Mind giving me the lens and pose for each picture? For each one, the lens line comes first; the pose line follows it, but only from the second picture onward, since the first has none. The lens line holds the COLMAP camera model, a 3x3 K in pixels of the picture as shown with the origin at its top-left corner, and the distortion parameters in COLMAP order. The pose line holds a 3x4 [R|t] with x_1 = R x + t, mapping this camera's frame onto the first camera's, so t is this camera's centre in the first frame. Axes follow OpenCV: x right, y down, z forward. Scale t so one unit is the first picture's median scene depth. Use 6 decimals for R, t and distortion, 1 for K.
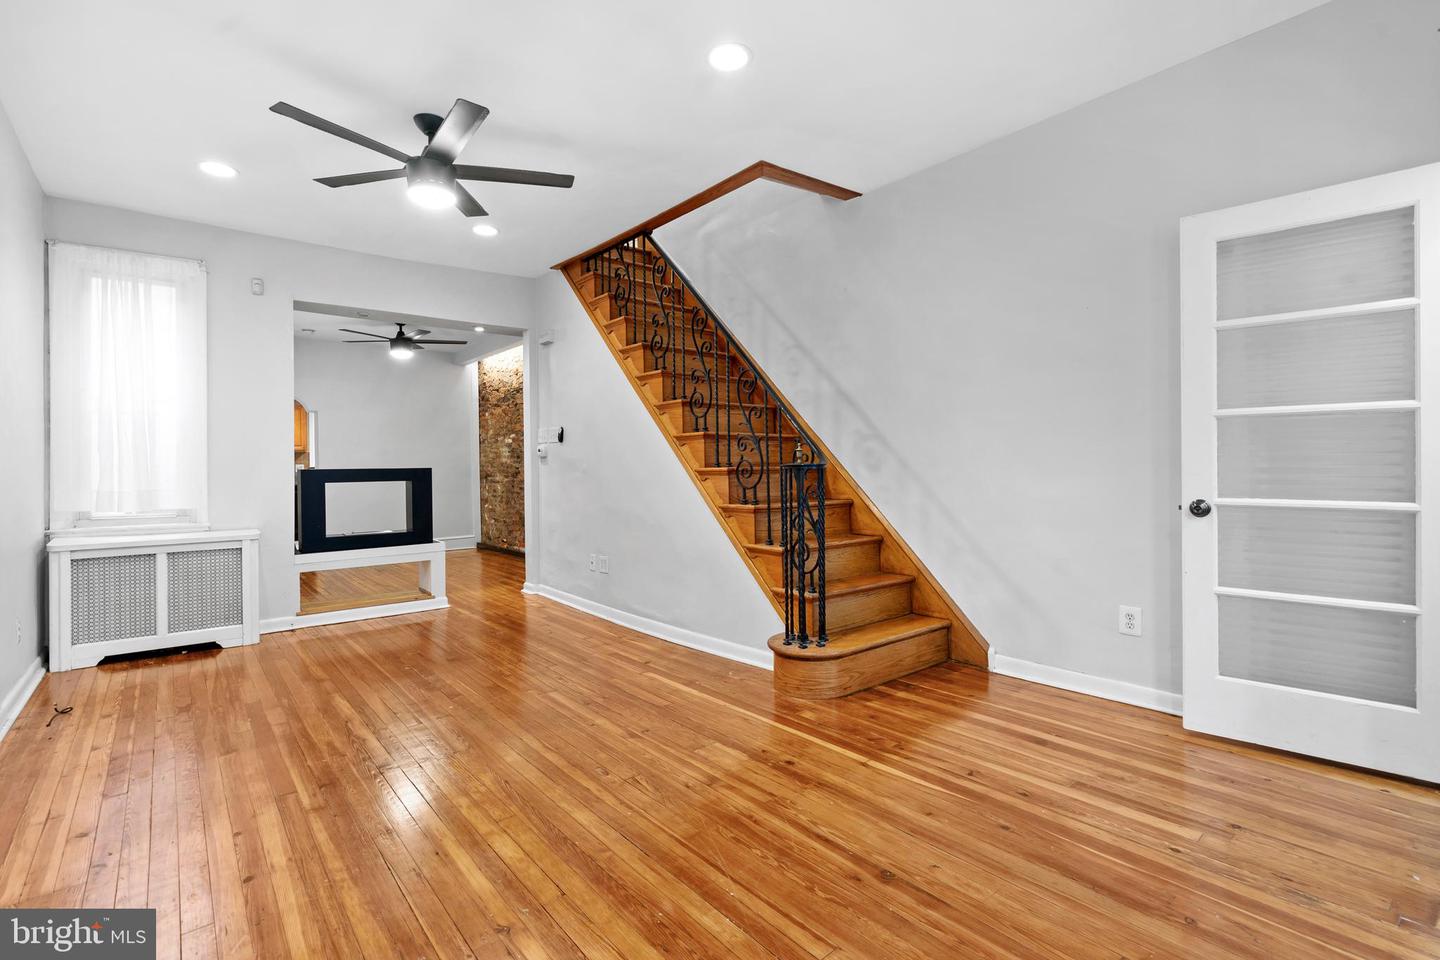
lens RADIAL K [[658.4, 0, 721.2], [0, 658.4, 467.6], [0, 0, 1]] dist [-0.005169, 0.000195]
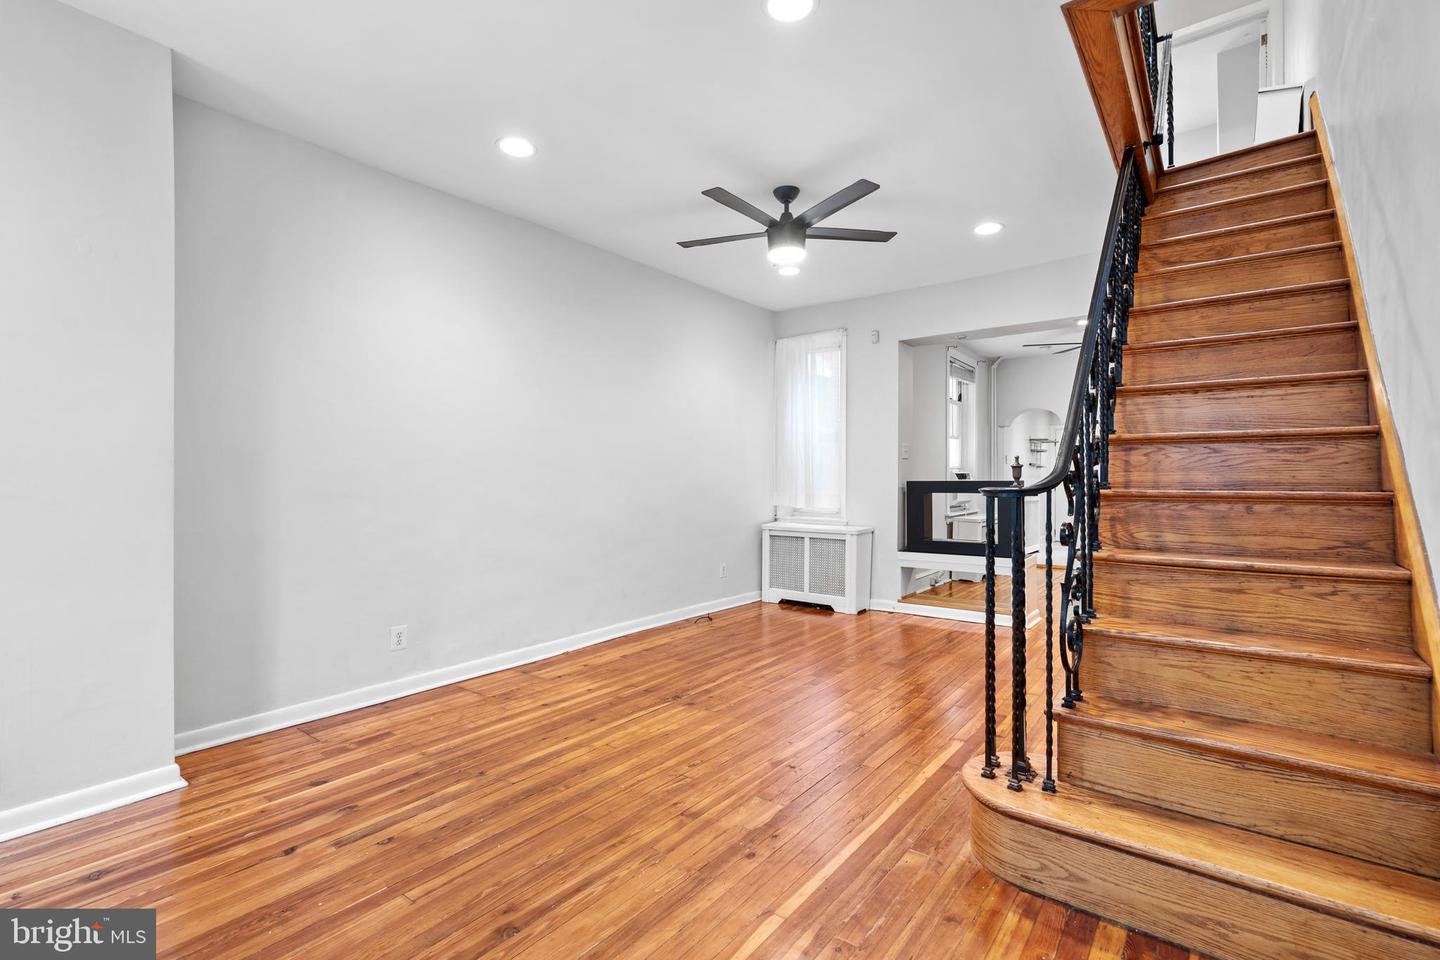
lens RADIAL K [[661.4, 0, 720.0], [0, 661.4, 480.0], [0, 0, 1]] dist [0.002680, 0.000550]
pose [[0.224670, 0.013778, -0.974337, 0.816242], [-0.001641, 0.999904, 0.013761, -0.026838], [0.974433, -0.001493, 0.224671, 0.713196]]
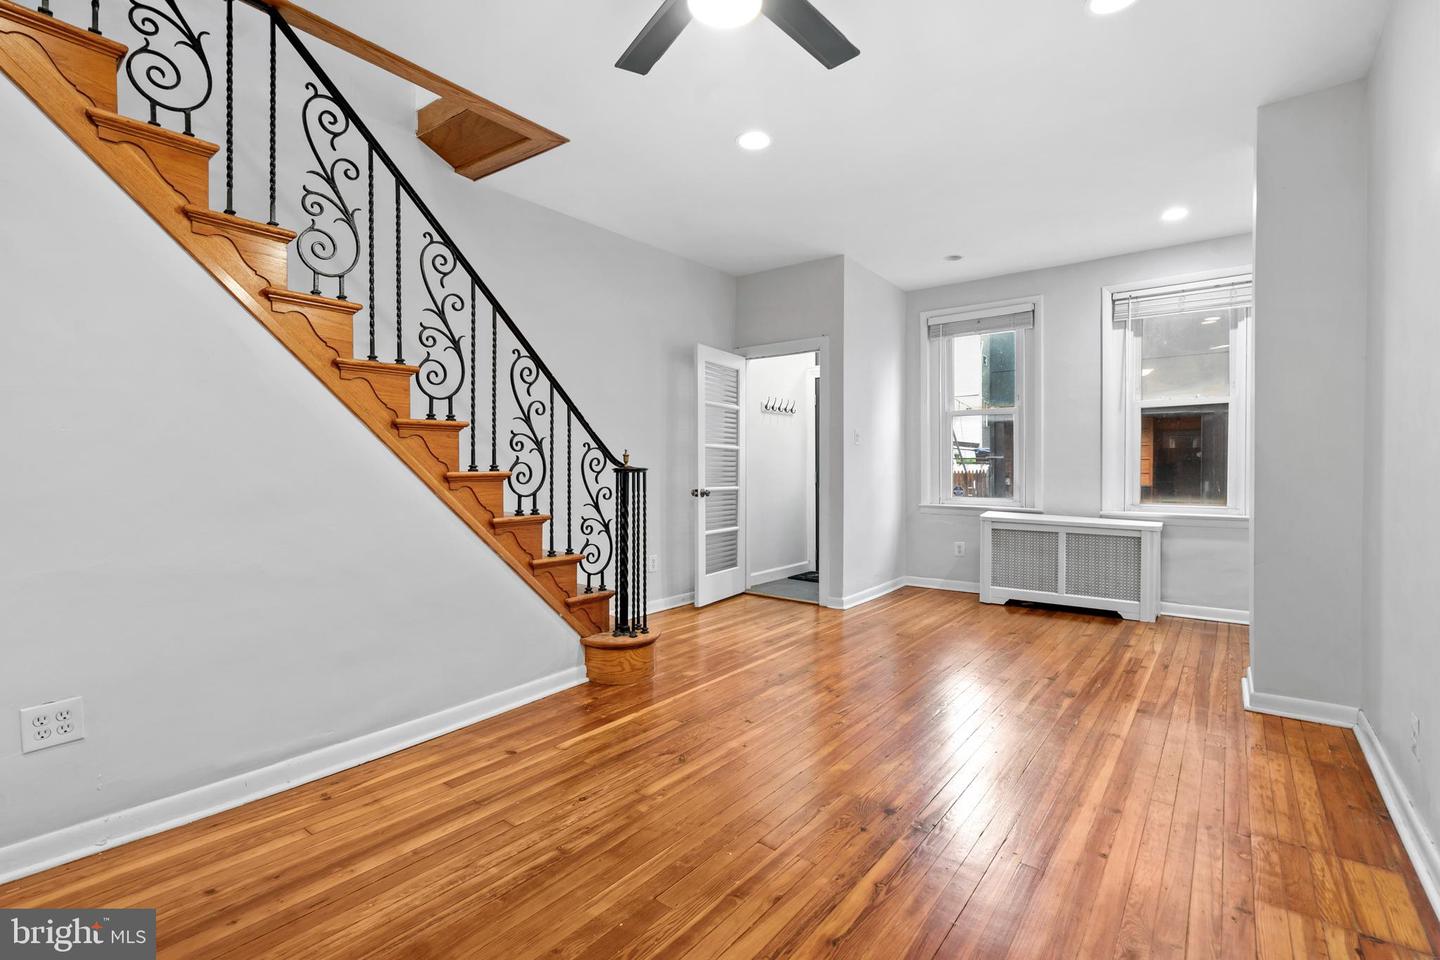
lens RADIAL K [[650.9, 0, 713.1], [0, 650.9, 497.0], [0, 0, 1]] dist [-0.001695, -0.000106]
pose [[-0.196052, -0.031282, 0.980094, -1.152626], [0.004751, 0.999449, 0.032850, 0.008601], [-0.980582, 0.011097, -0.195796, 1.303757]]
